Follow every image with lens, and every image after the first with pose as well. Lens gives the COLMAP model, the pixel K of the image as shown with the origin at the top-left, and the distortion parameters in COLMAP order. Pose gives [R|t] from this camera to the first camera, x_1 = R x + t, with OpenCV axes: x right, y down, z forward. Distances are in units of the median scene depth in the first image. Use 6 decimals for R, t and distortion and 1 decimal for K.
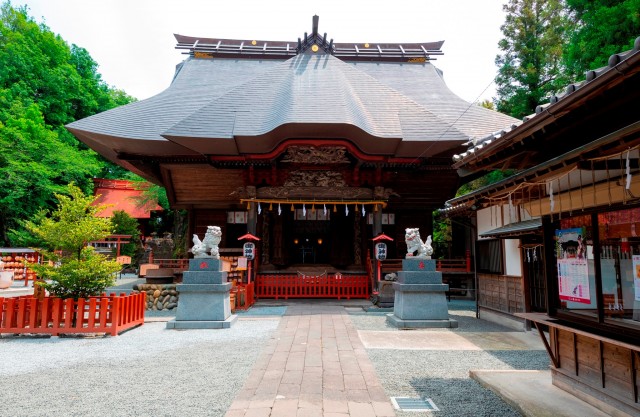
lens RADIAL K [[473.2, 0, 320.0], [0, 473.2, 208.5], [0, 0, 1]] dist [0.051368, 0.000834]
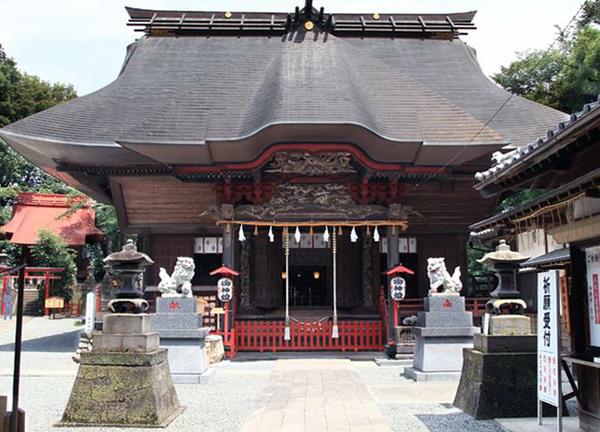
lens RADIAL K [[506.4, 0, 322.2], [0, 506.4, 216.7], [0, 0, 1]] dist [-0.059958, -0.003564]
pose [[0.999948, -0.008632, -0.005355, 0.011677], [0.008392, 0.999030, -0.043238, 0.009452], [0.005723, 0.043191, 0.999050, 0.185417]]
